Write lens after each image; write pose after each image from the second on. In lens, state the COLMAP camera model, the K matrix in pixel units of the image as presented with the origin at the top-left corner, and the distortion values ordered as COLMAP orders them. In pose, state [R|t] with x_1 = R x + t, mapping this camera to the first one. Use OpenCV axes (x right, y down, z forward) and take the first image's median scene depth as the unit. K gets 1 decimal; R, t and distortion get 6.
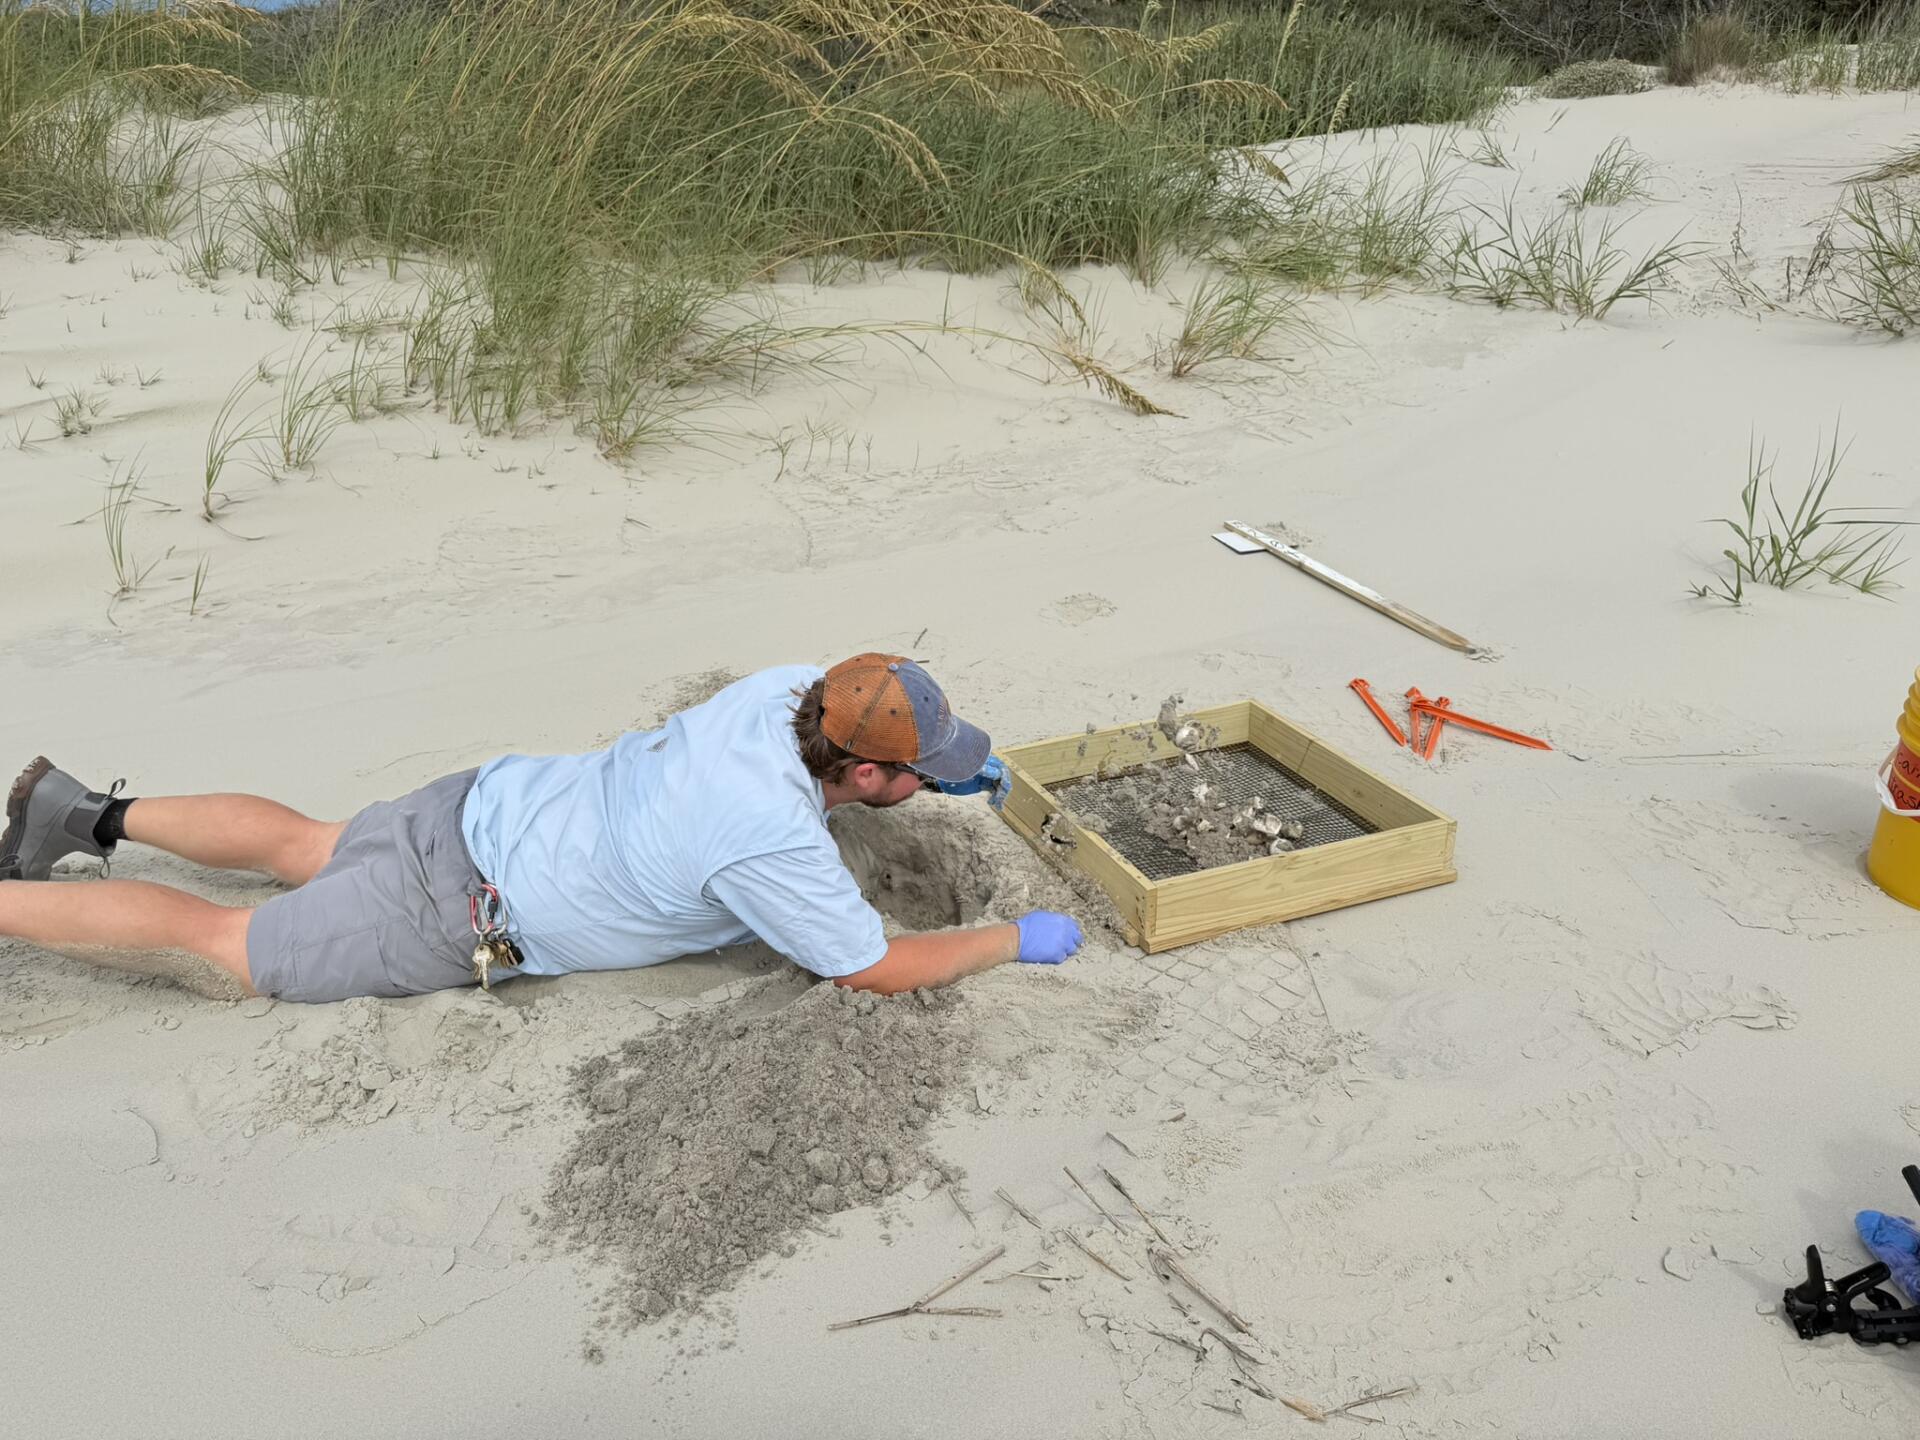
lens RADIAL K [[1349.6, 0, 975.1], [0, 1349.6, 735.9], [0, 0, 1]] dist [0.028489, -0.023855]
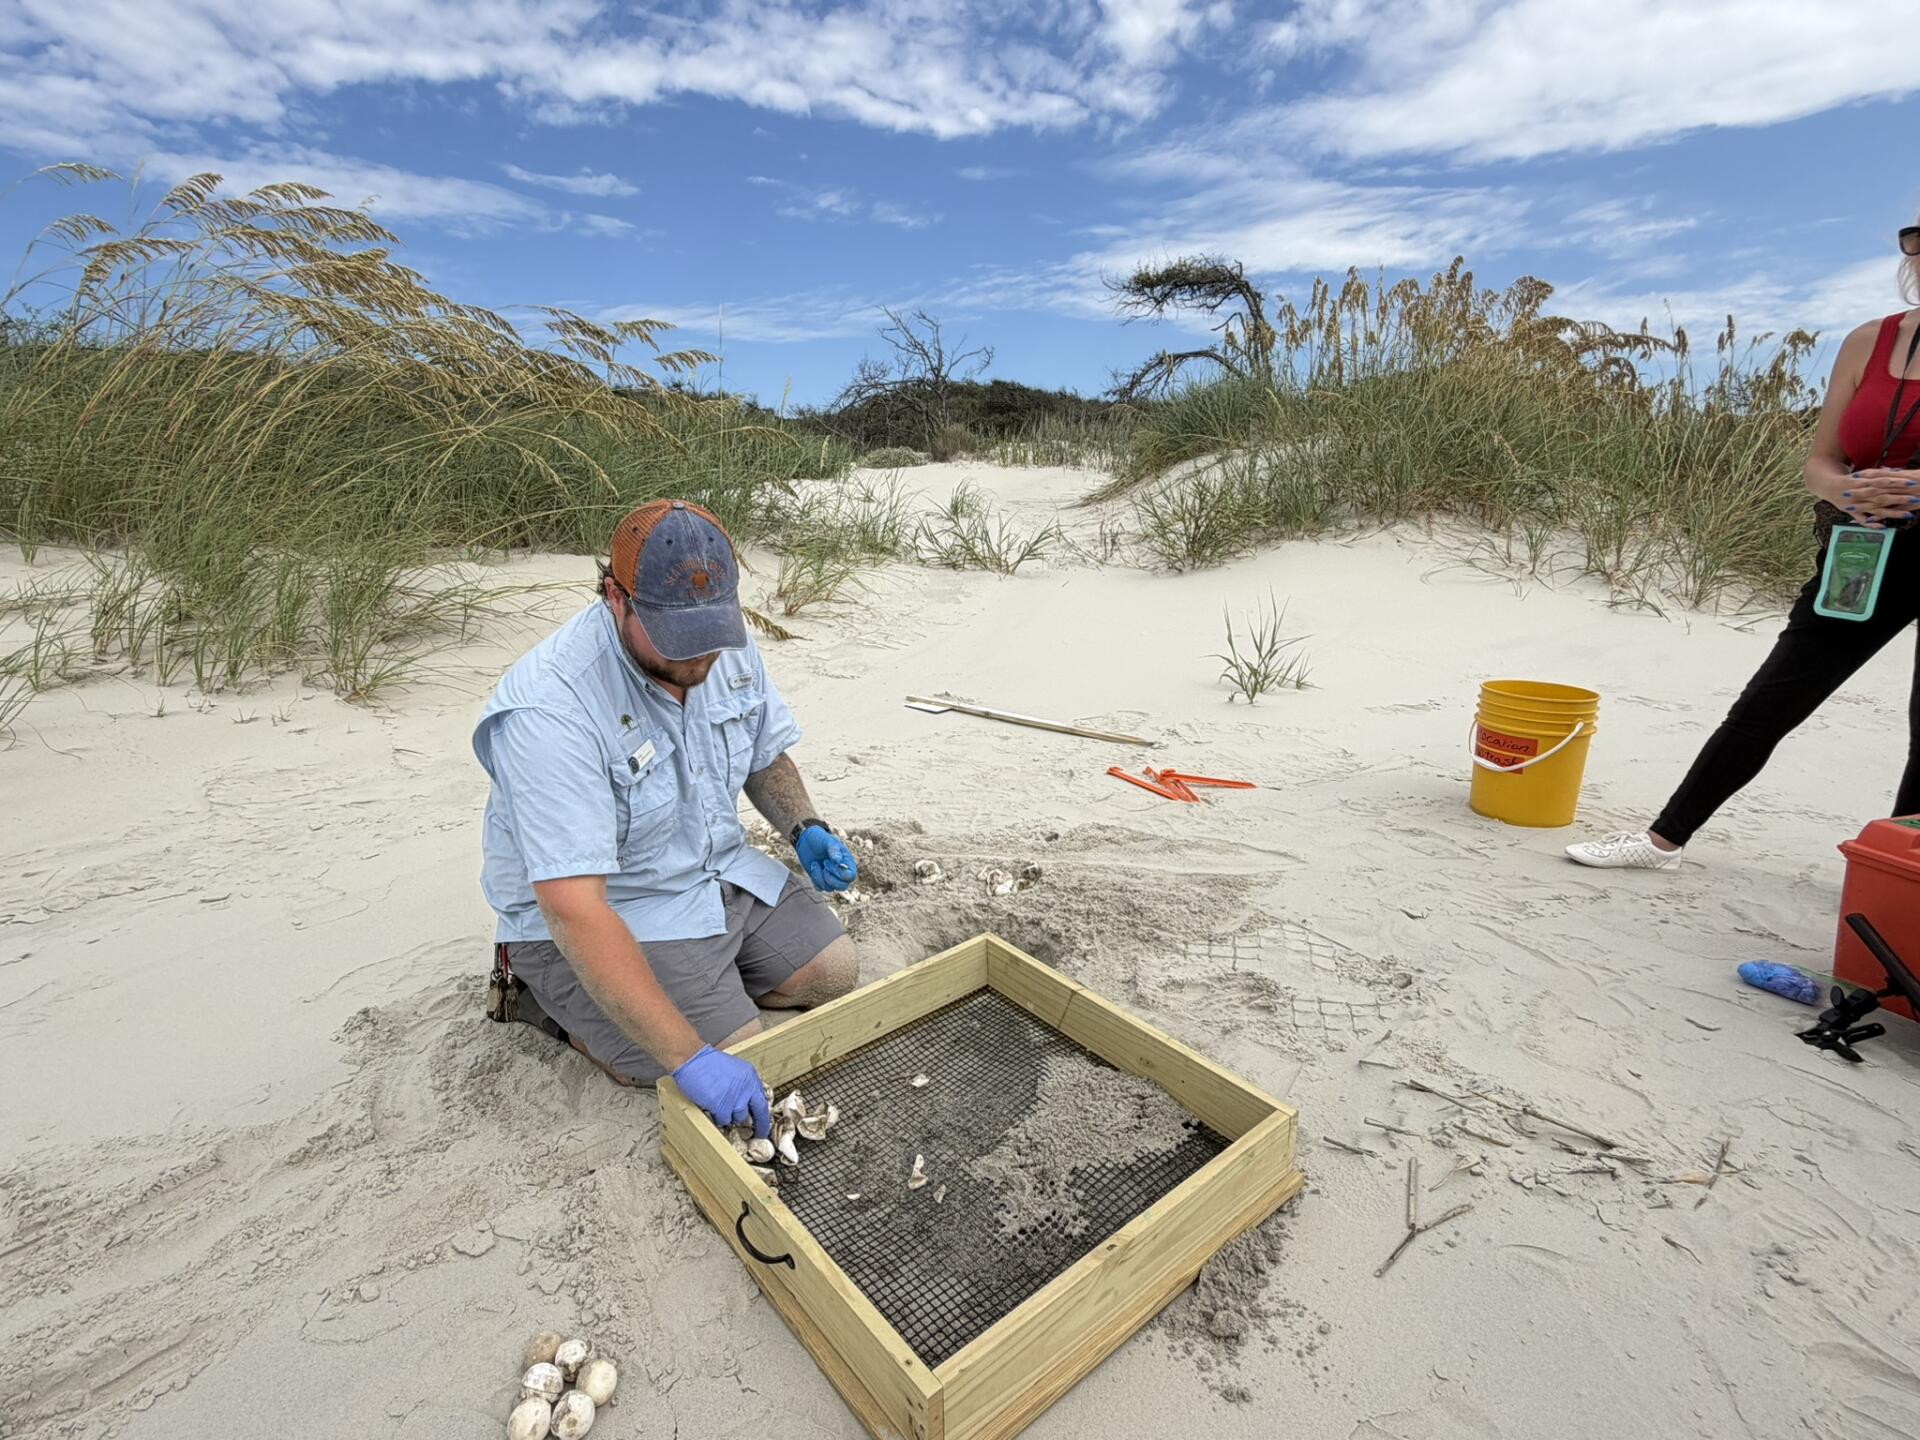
lens RADIAL K [[977.4, 0, 958.7], [0, 977.4, 723.2], [0, 0, 1]] dist [0.002683, -0.001054]
pose [[0.869582, -0.109095, 0.481586, -0.275085], [0.202639, 0.968223, -0.146564, 0.024287], [-0.450294, 0.225038, 0.864056, 0.148898]]
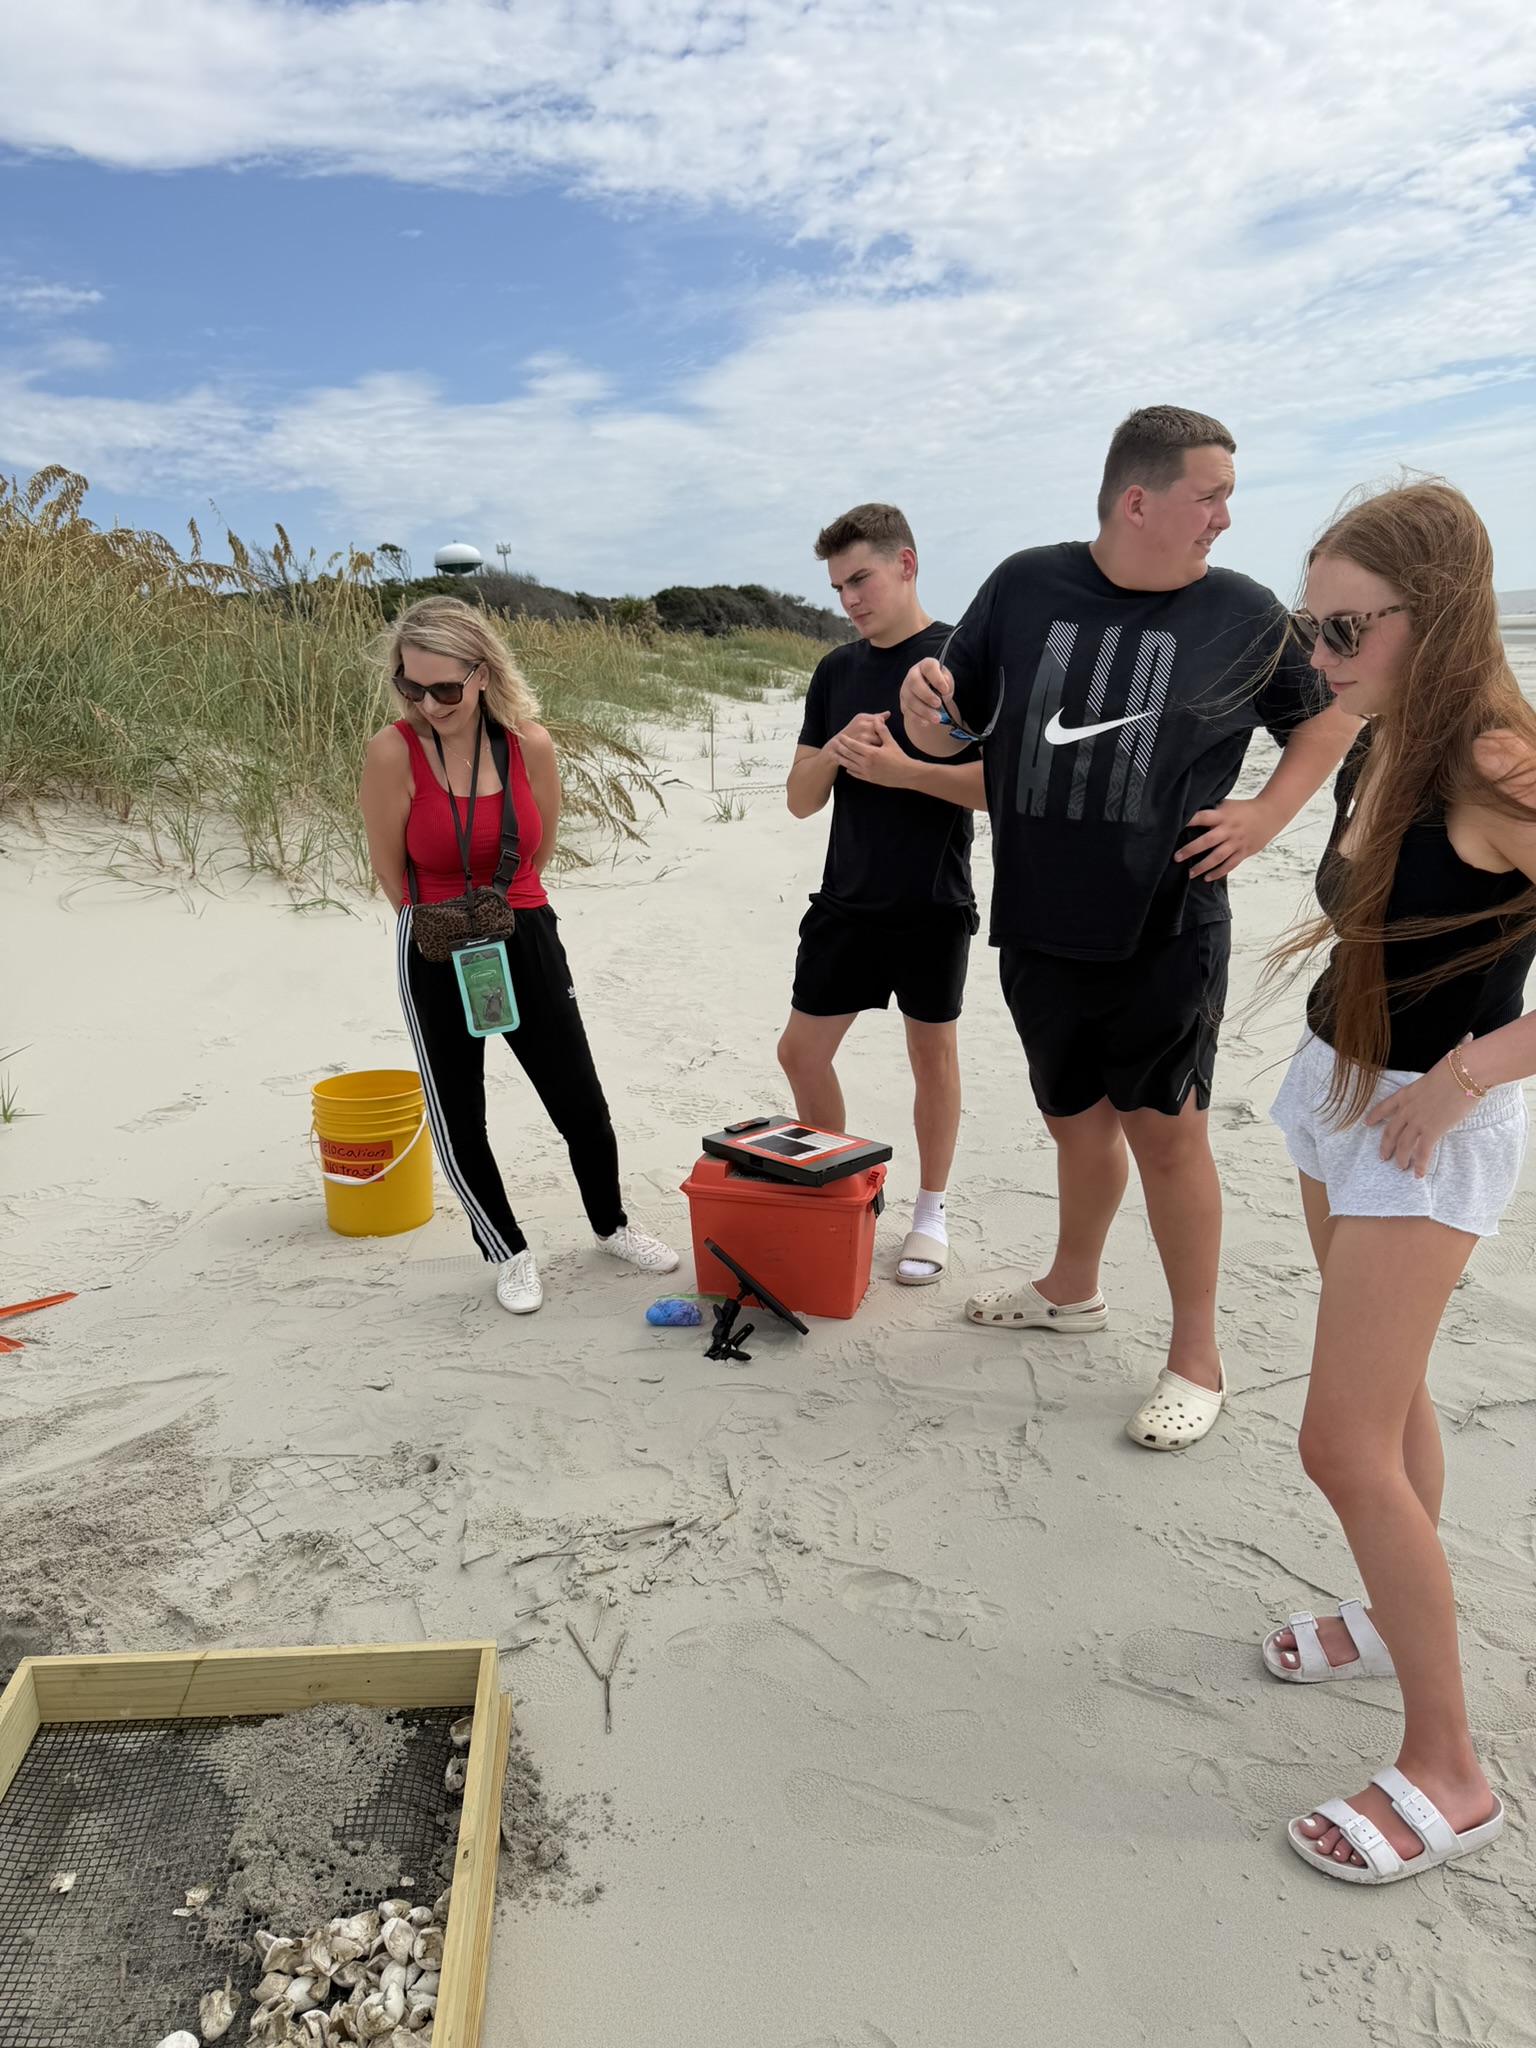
lens RADIAL K [[1452.9, 0, 757.1], [0, 1452.9, 1021.8], [0, 0, 1]] dist [0.039800, -0.055792]
pose [[0.086187, -0.235000, 0.968167, -0.462622], [0.441371, 0.880221, 0.174362, -0.109669], [-0.893176, 0.412293, 0.179586, 0.149654]]
